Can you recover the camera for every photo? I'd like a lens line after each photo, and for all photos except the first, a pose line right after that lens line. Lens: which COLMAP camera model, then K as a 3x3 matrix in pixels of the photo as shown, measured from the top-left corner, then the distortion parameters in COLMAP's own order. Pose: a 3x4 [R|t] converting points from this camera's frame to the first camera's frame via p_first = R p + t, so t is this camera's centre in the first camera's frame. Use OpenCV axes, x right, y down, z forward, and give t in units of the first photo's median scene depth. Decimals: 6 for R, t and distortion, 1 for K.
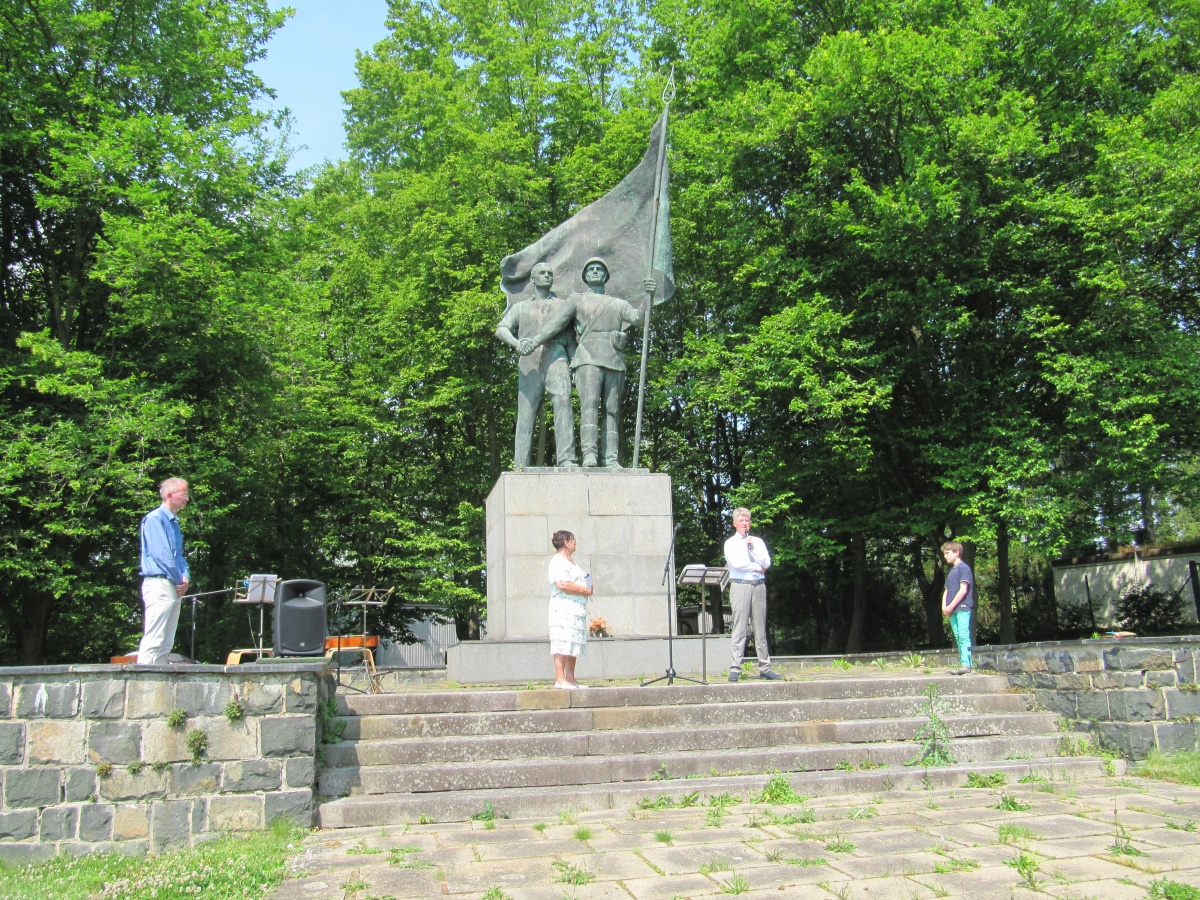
lens RADIAL K [[985.4, 0, 592.7], [0, 985.4, 447.2], [0, 0, 1]] dist [-0.038366, 0.001973]
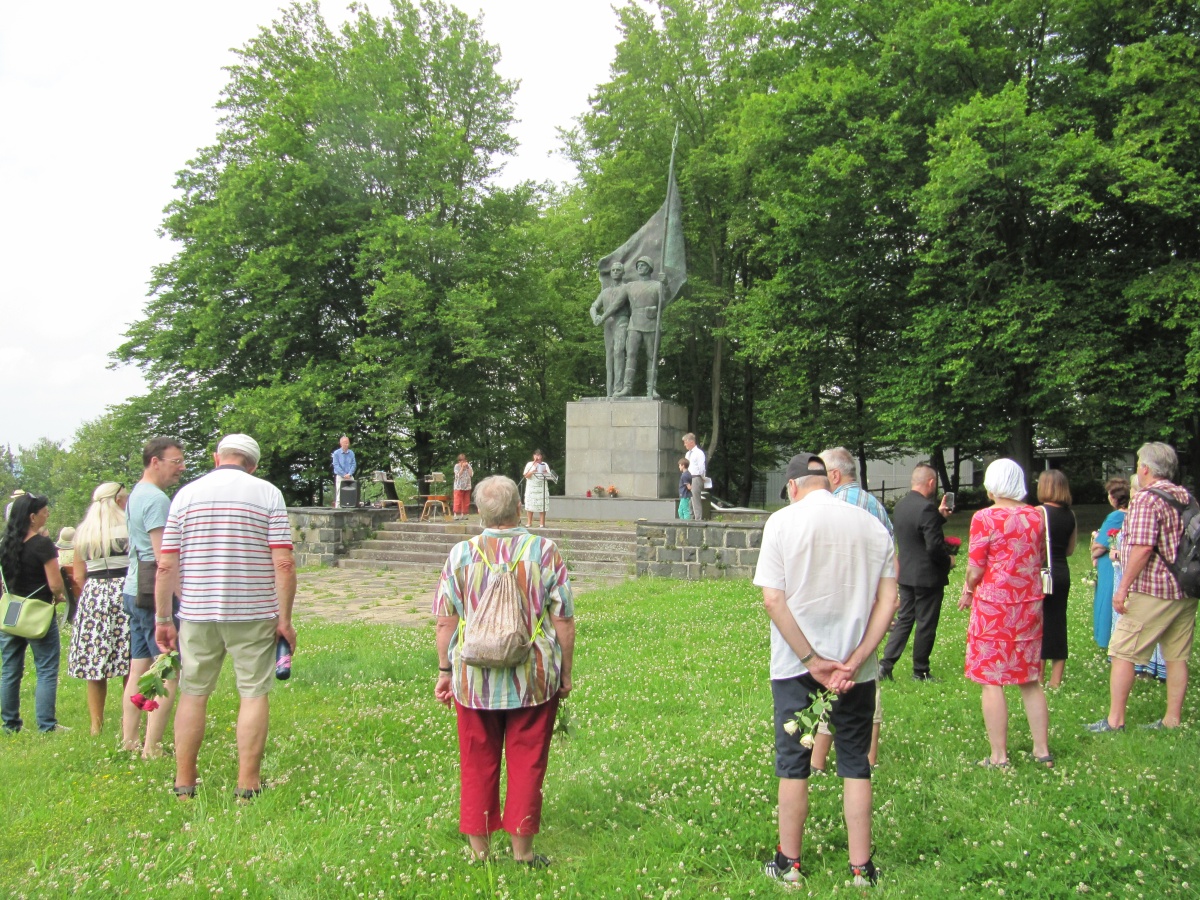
lens RADIAL K [[985.8, 0, 592.6], [0, 985.8, 452.4], [0, 0, 1]] dist [-0.039909, 0.005168]
pose [[0.819797, 0.024321, -0.572138, 1.357164], [0.083843, 0.983234, 0.161932, -0.238553], [0.566483, -0.180721, 0.804013, -0.574215]]
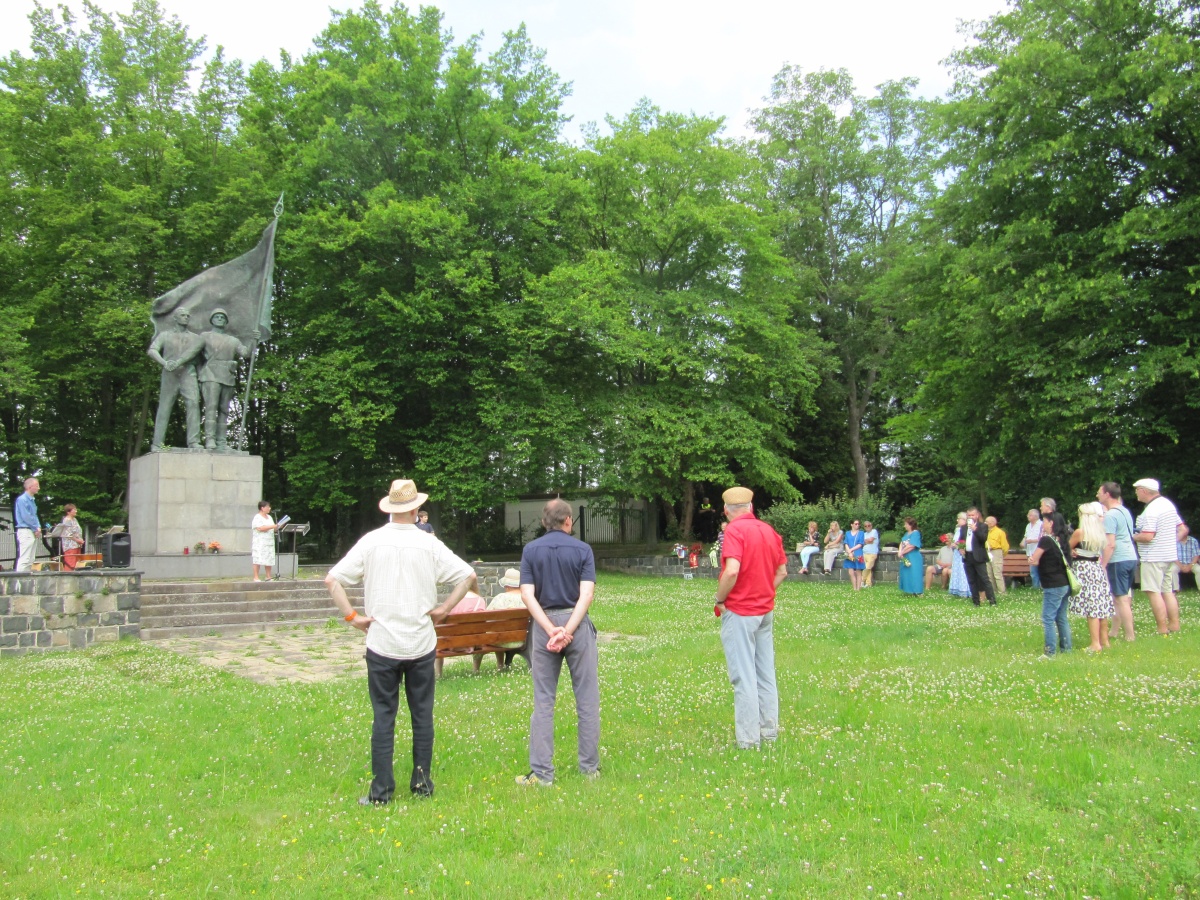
lens RADIAL K [[985.4, 0, 592.7], [0, 985.4, 447.2], [0, 0, 1]] dist [-0.038366, 0.001973]
pose [[0.878770, 0.063372, 0.473018, -0.317496], [-0.109888, 0.991381, 0.071331, -0.245530], [-0.464421, -0.114663, 0.878160, -1.040070]]
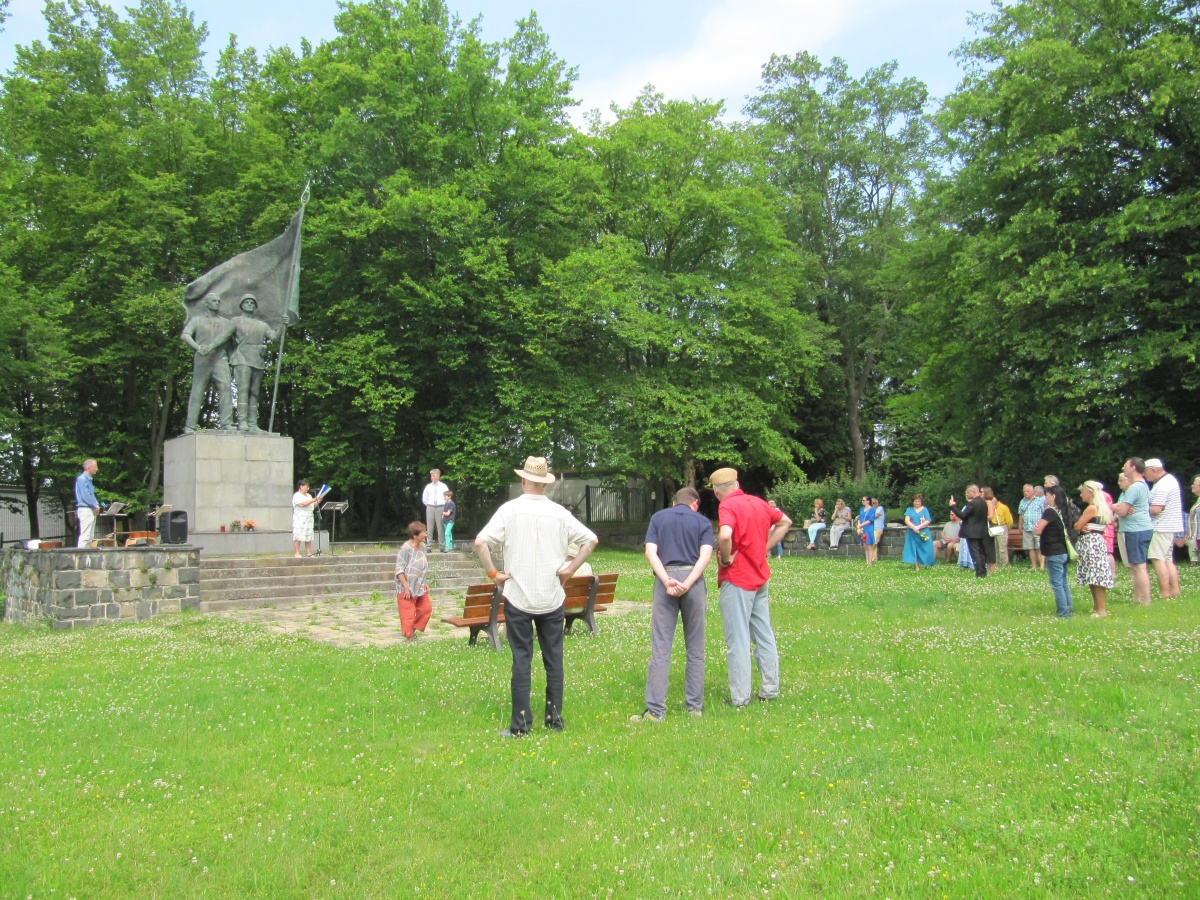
lens RADIAL K [[985.8, 0, 592.6], [0, 985.8, 452.4], [0, 0, 1]] dist [-0.039909, 0.005168]
pose [[0.872186, 0.049174, 0.486697, -0.438655], [-0.108611, 0.989568, 0.094653, -0.243674], [-0.476965, -0.135415, 0.868428, -1.084154]]
